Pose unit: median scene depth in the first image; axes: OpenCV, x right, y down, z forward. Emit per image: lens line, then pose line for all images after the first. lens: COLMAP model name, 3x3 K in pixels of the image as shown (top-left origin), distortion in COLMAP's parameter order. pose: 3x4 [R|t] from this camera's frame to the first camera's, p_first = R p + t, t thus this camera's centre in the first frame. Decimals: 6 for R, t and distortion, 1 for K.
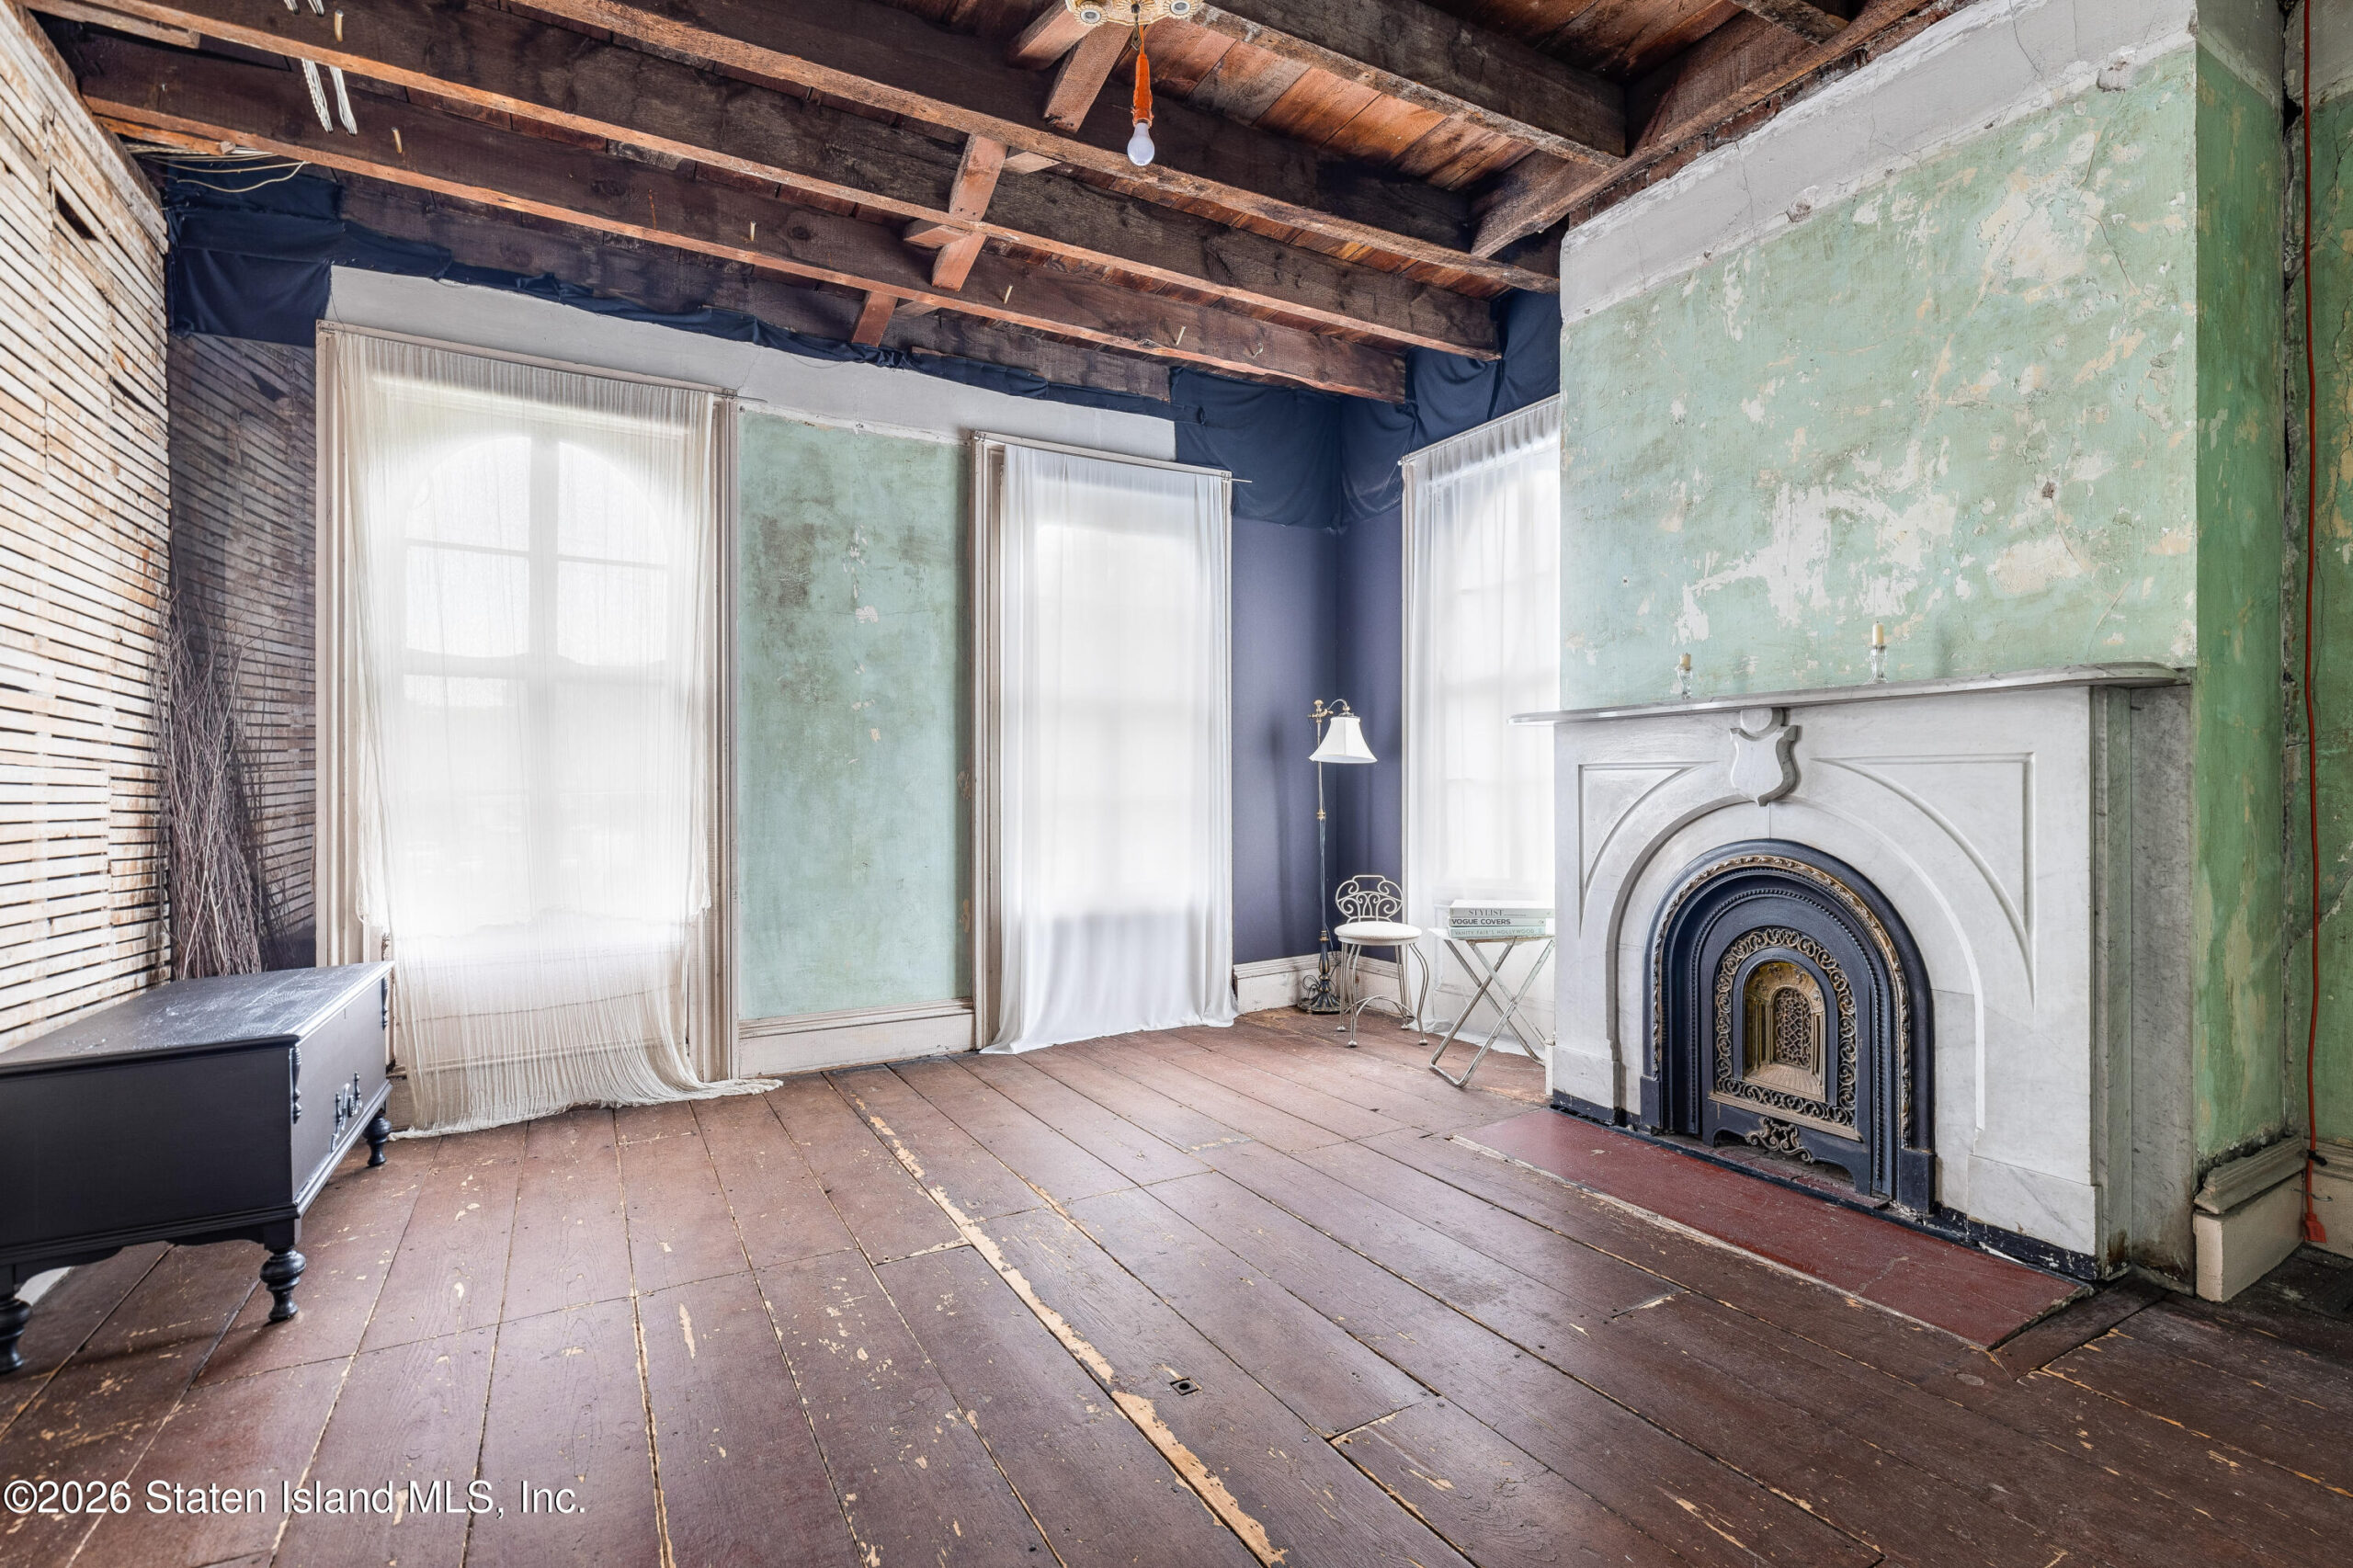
lens RADIAL K [[1062.7, 0, 1208.6], [0, 1062.7, 786.8], [0, 0, 1]] dist [-0.003720, 0.000883]
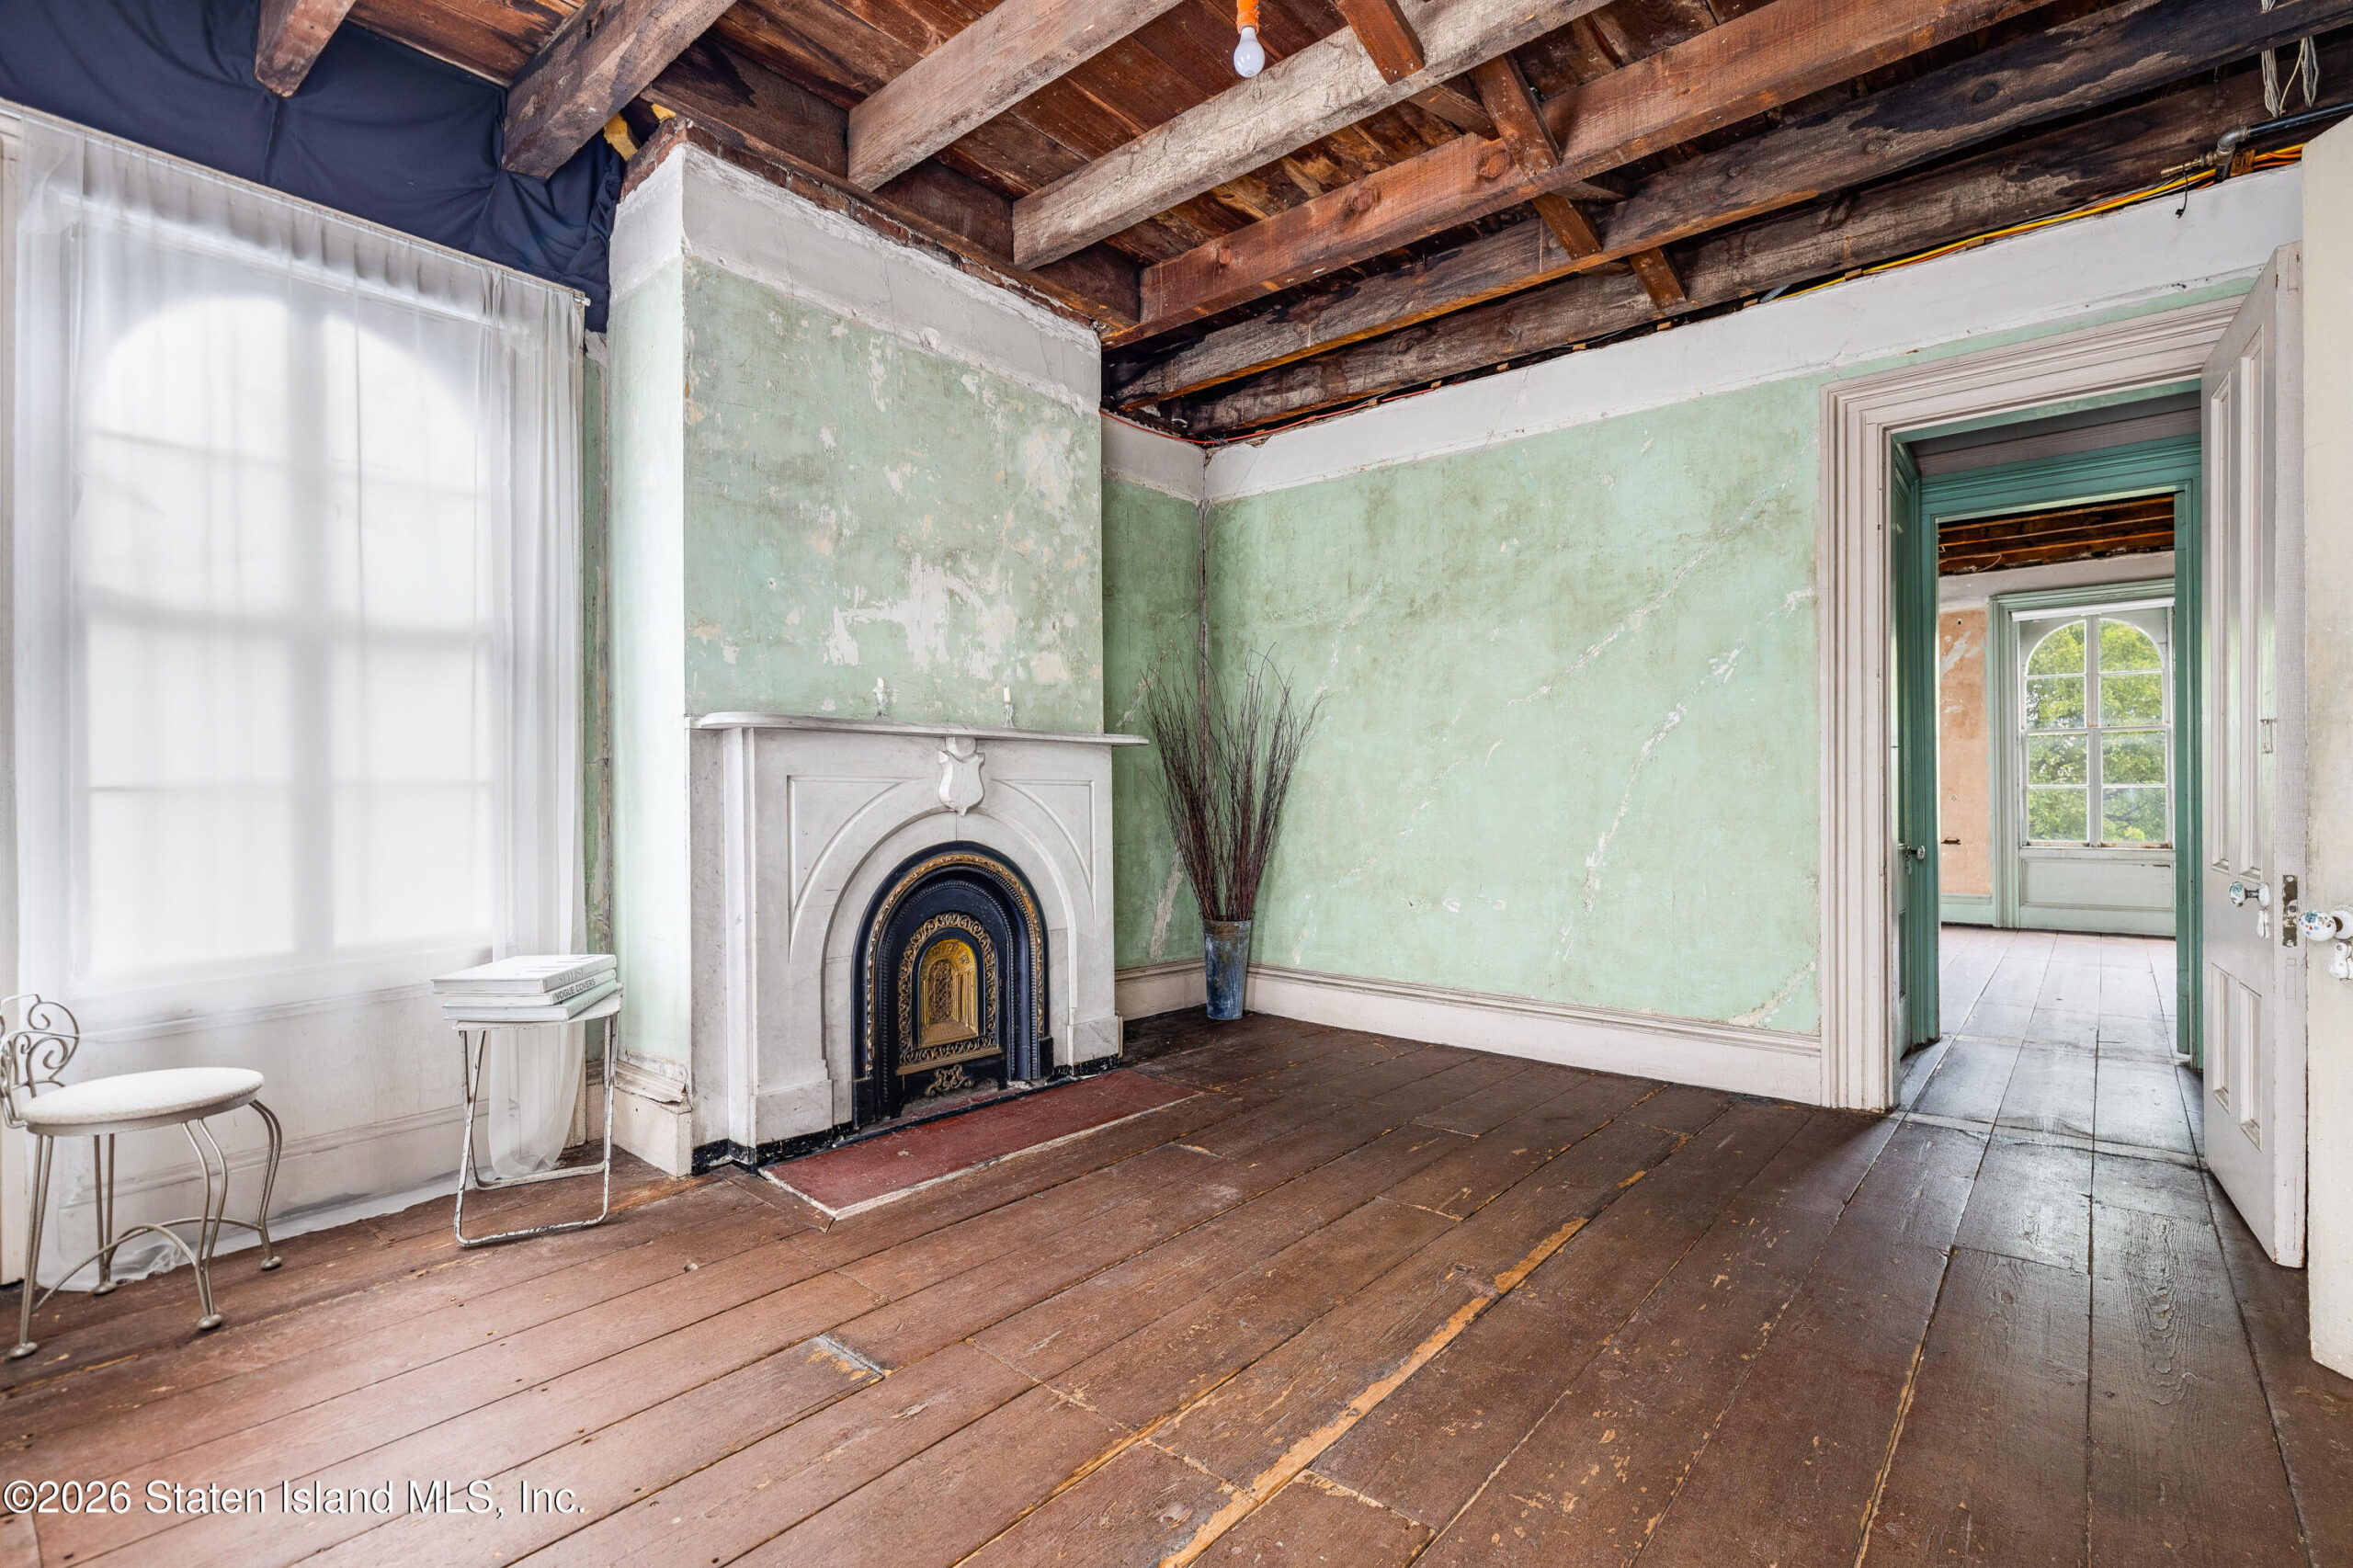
lens RADIAL K [[1062.7, 0, 1172.5], [0, 1062.7, 805.5], [0, 0, 1]] dist [-0.003720, 0.000883]
pose [[-0.311228, 0.003552, 0.950329, -0.768503], [0.004668, 0.999987, -0.002209, 0.010969], [-0.950324, 0.003748, -0.311240, 1.181862]]
